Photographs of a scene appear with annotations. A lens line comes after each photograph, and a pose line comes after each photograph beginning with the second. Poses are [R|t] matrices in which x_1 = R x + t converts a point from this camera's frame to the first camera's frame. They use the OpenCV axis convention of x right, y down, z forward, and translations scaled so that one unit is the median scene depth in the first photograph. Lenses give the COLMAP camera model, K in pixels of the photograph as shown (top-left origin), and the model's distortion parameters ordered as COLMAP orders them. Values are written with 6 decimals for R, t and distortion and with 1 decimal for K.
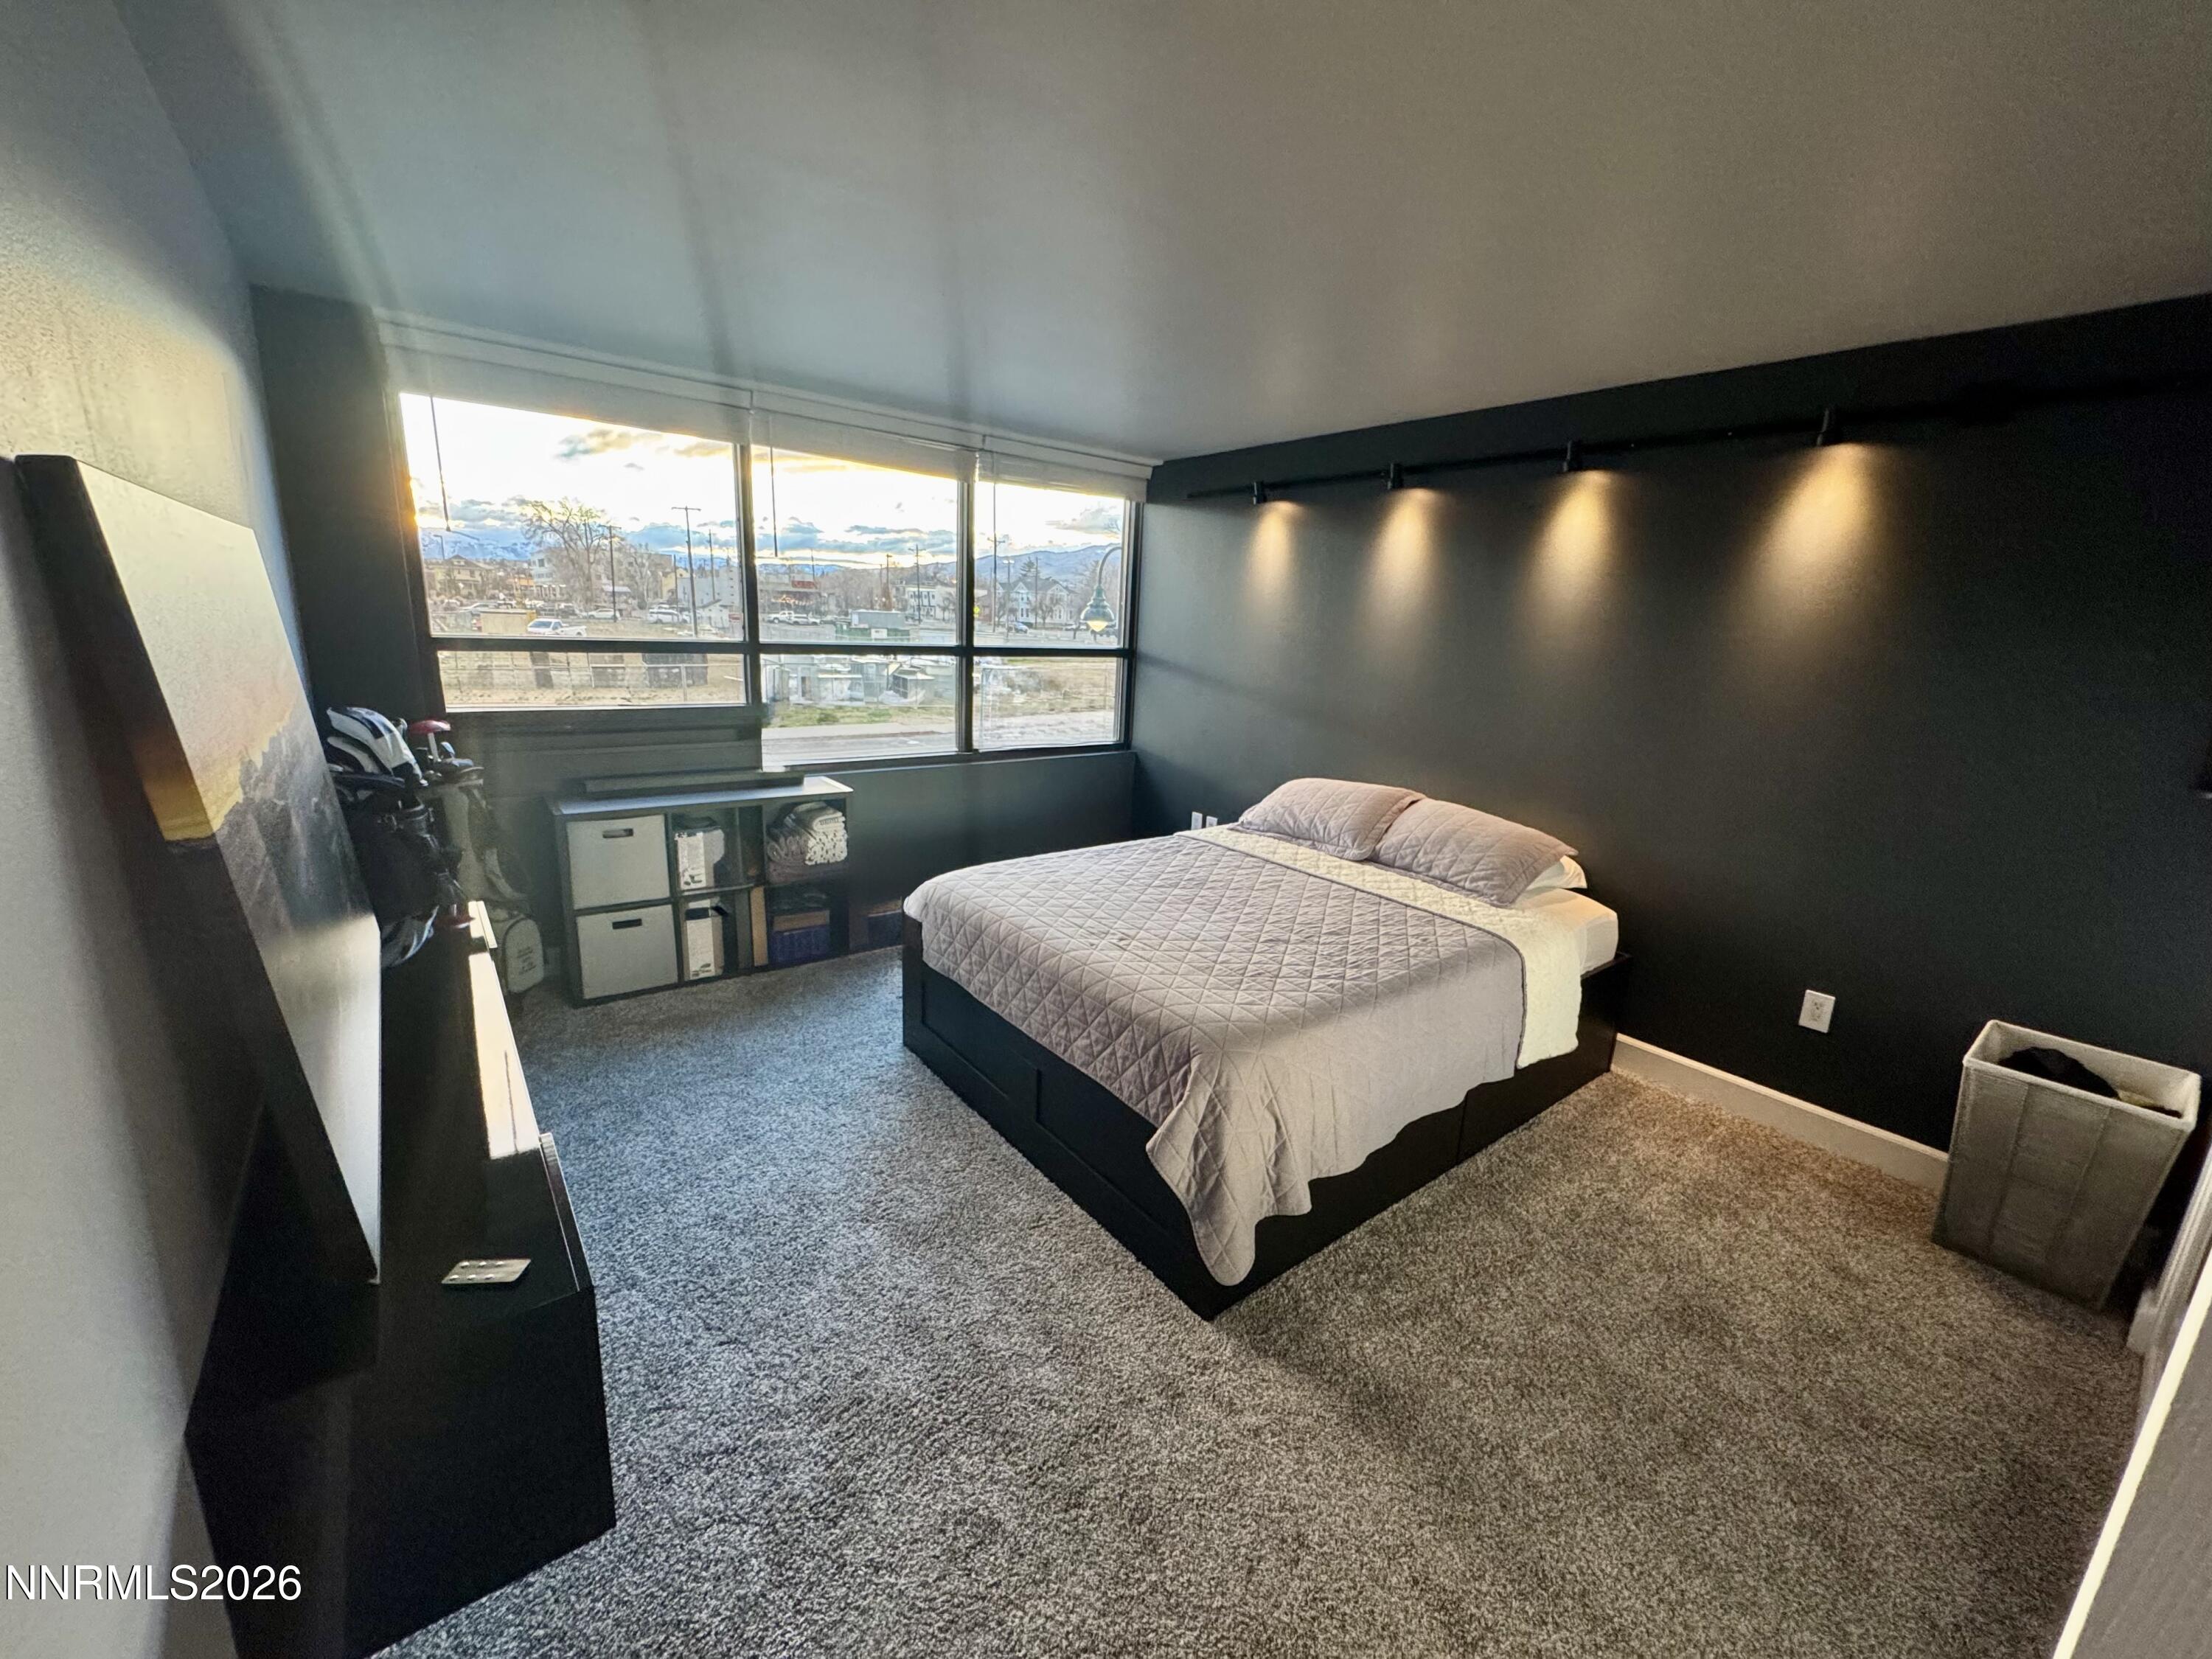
lens RADIAL K [[875.3, 0, 1105.7], [0, 875.3, 824.1], [0, 0, 1]] dist [-0.009233, -0.000269]
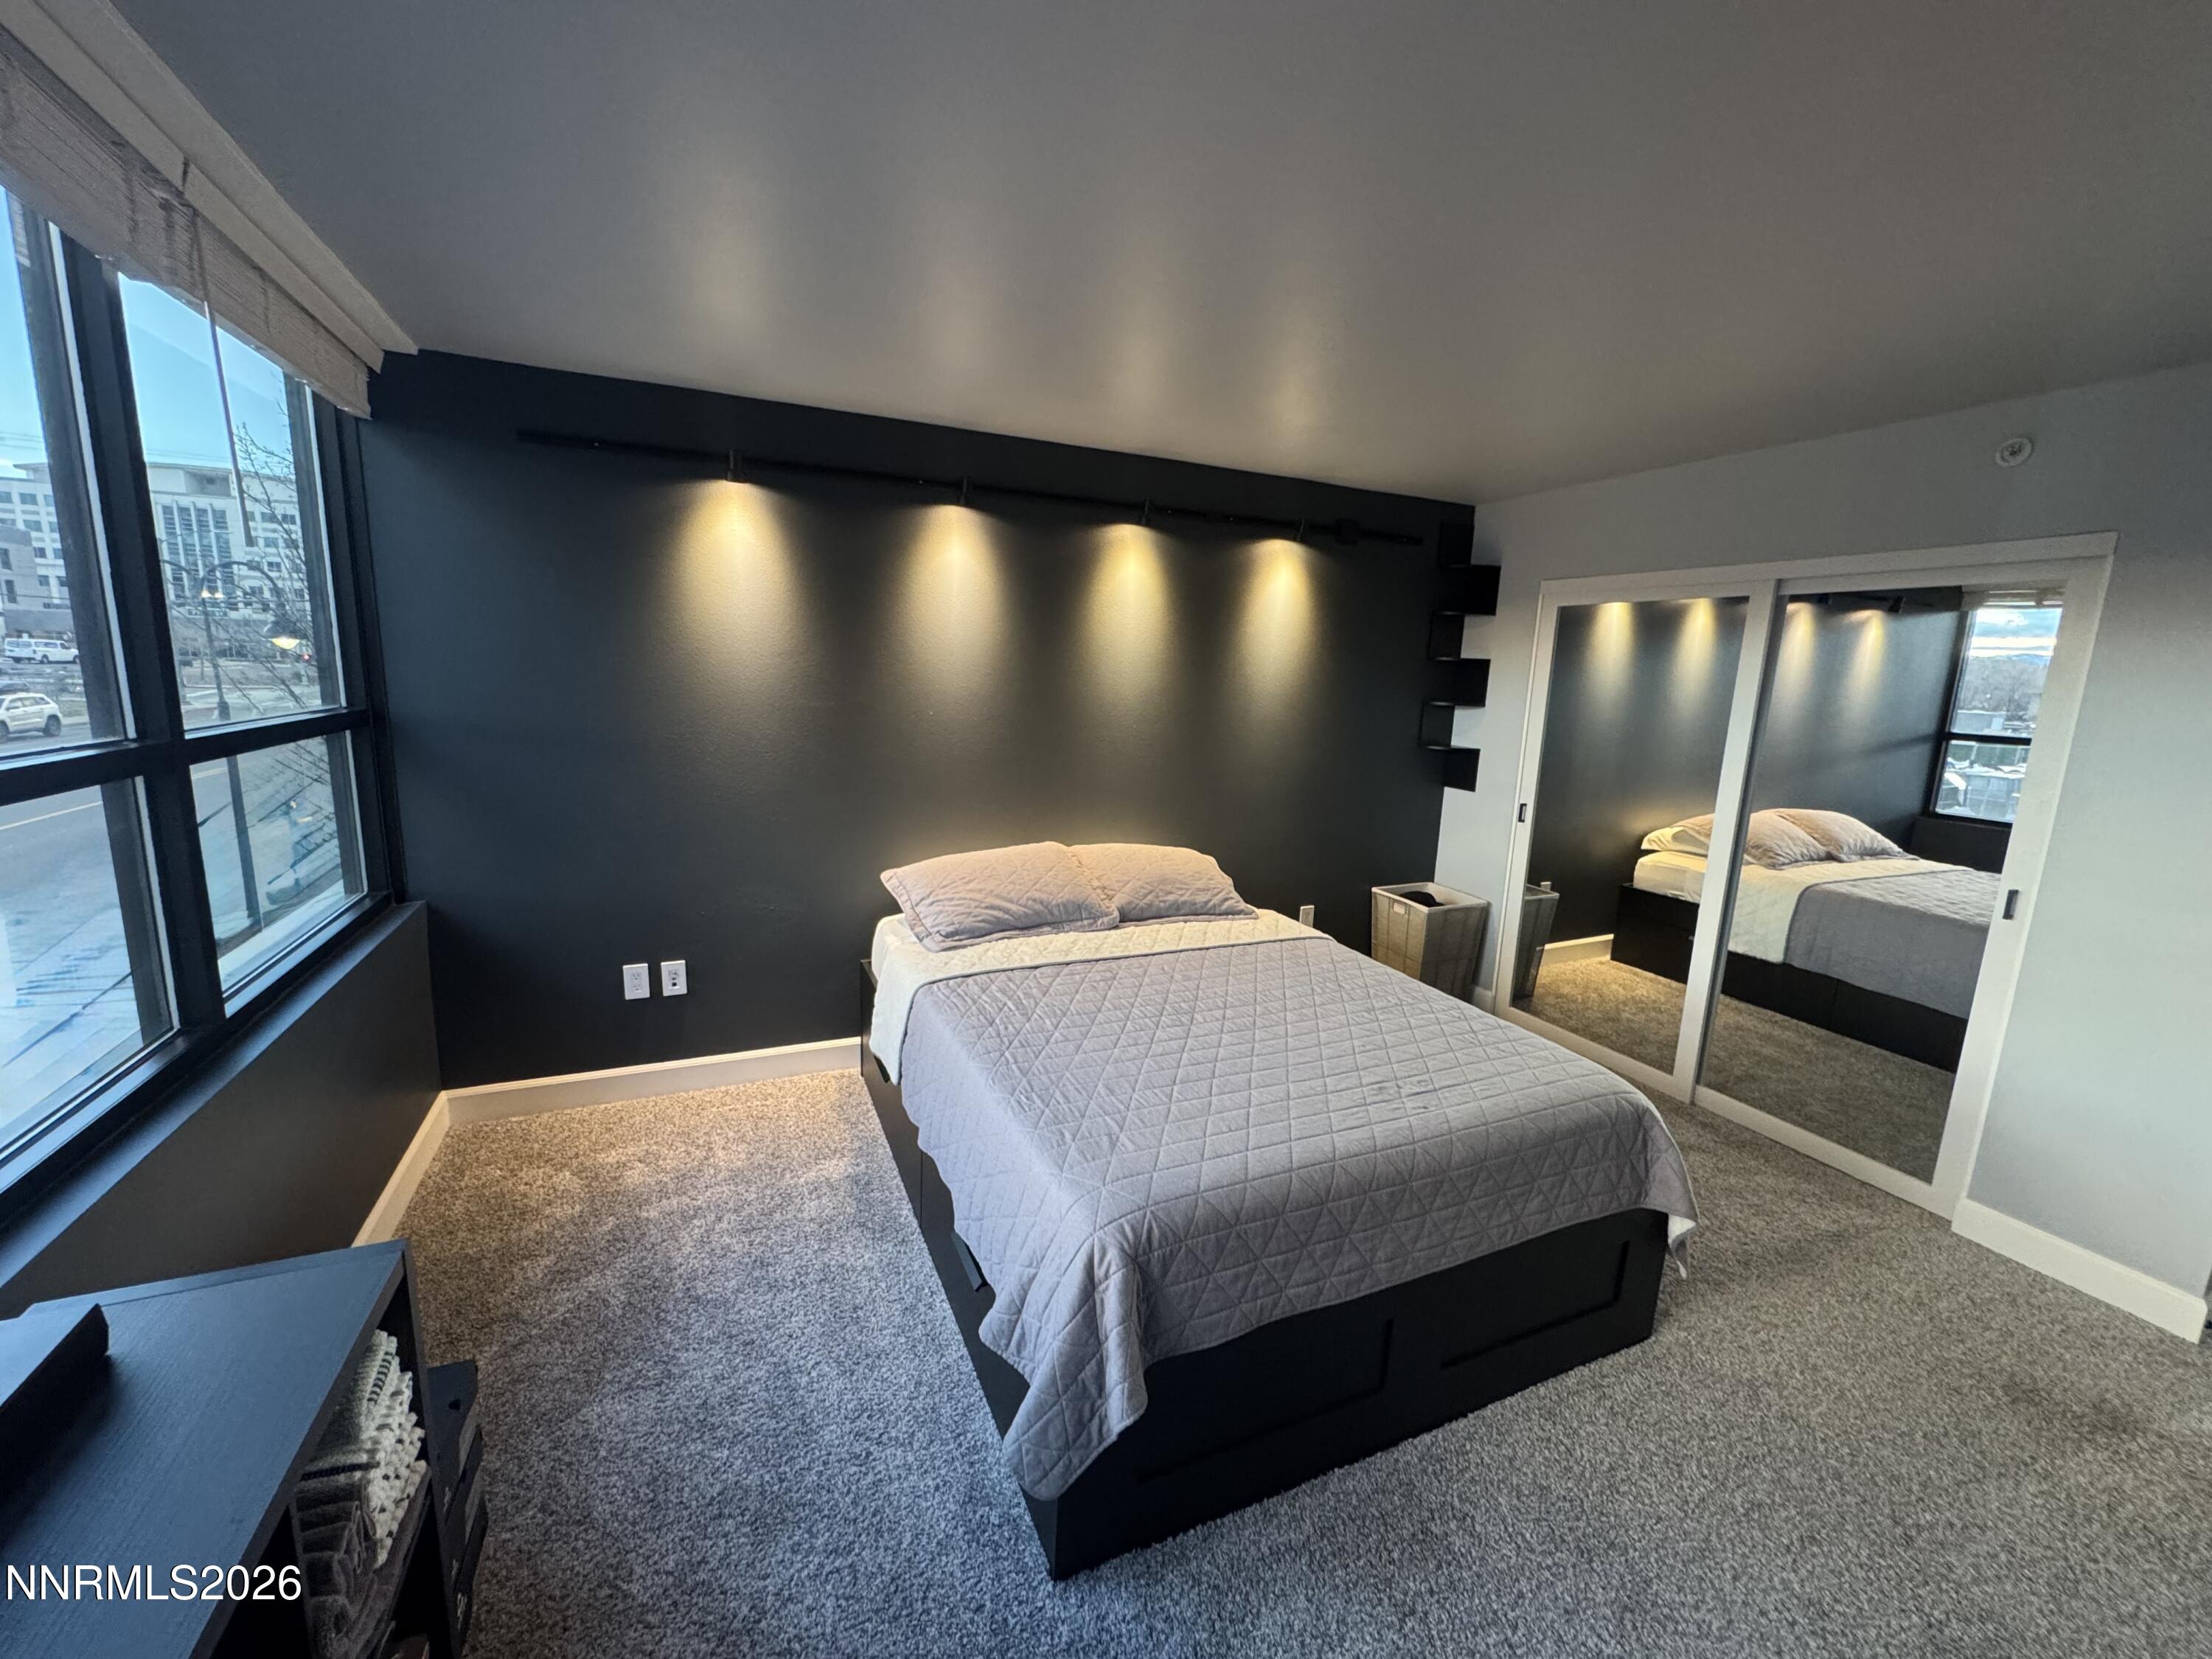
lens RADIAL K [[875.3, 0, 1100.1], [0, 875.3, 829.3], [0, 0, 1]] dist [-0.009233, -0.000269]
pose [[0.241271, -0.196781, 0.950298, -0.549469], [0.199632, 0.968347, 0.149834, -0.192165], [-0.949703, 0.153559, 0.272918, 0.742052]]
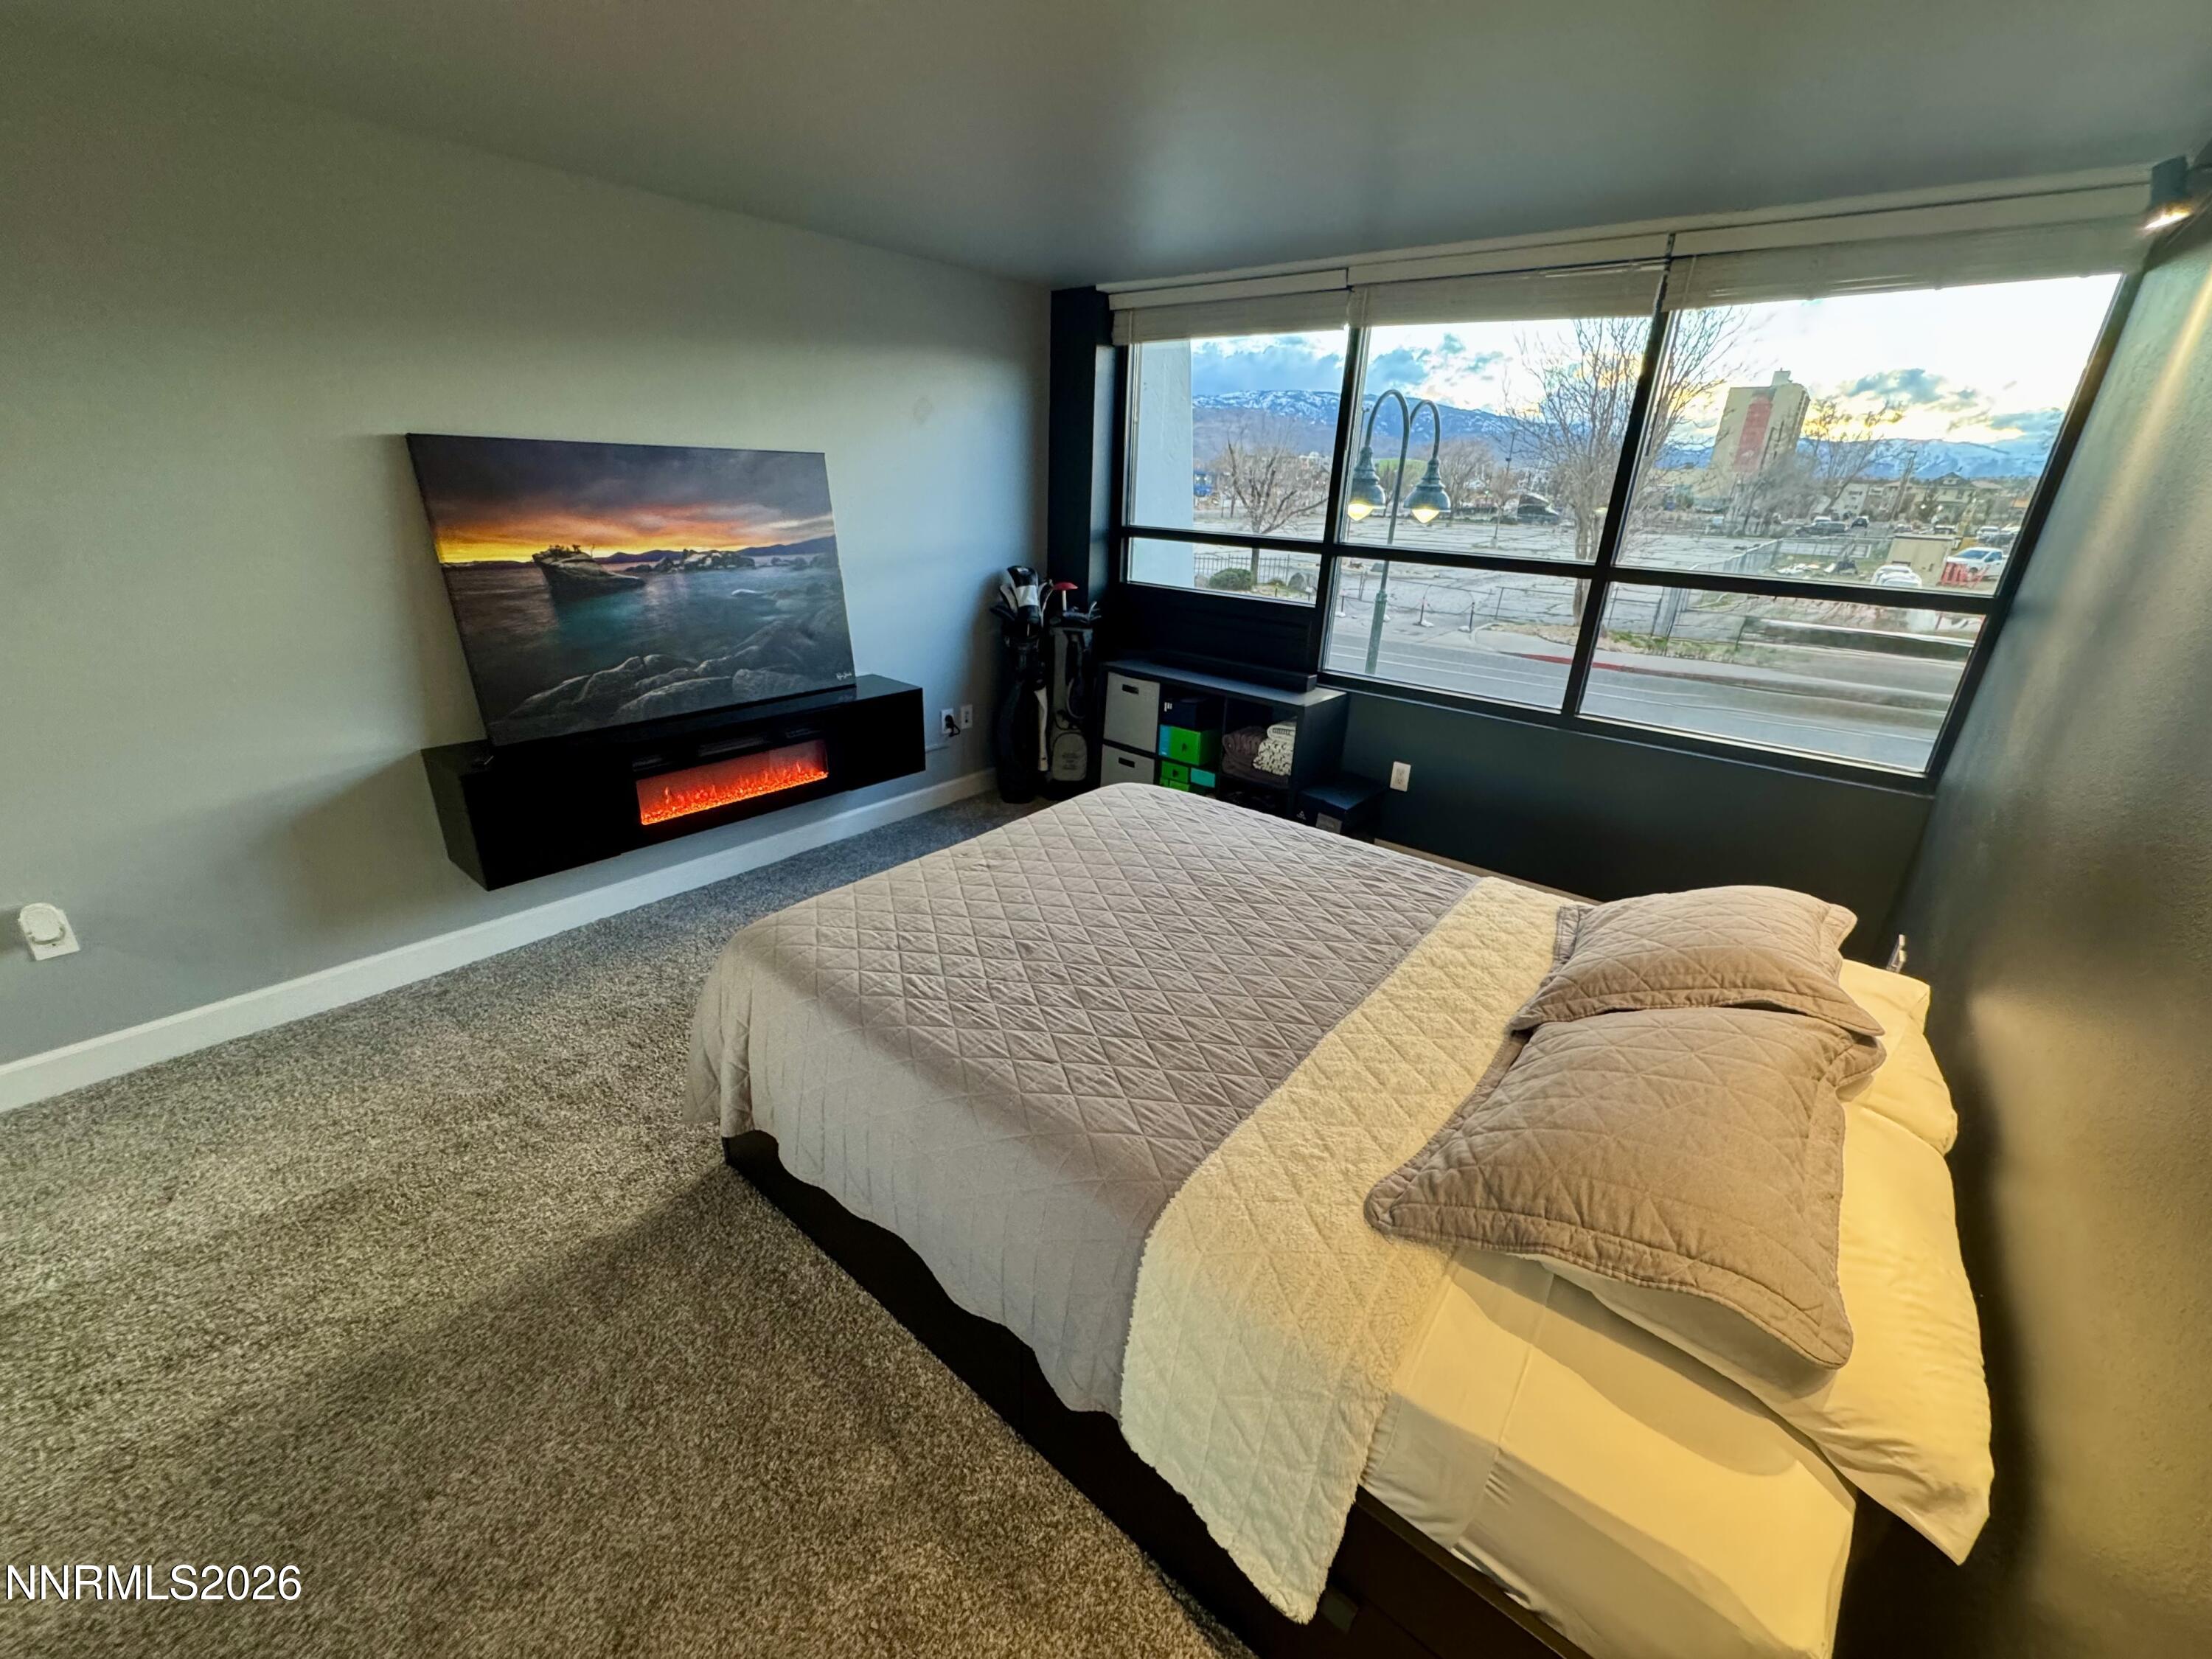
lens RADIAL K [[875.3, 0, 1097.9], [0, 875.3, 835.2], [0, 0, 1]] dist [-0.009233, -0.000269]
pose [[0.235977, 0.341191, -0.909892, 0.629437], [-0.259943, 0.924377, 0.279207, -0.130968], [0.936346, 0.170634, 0.306822, 0.611658]]
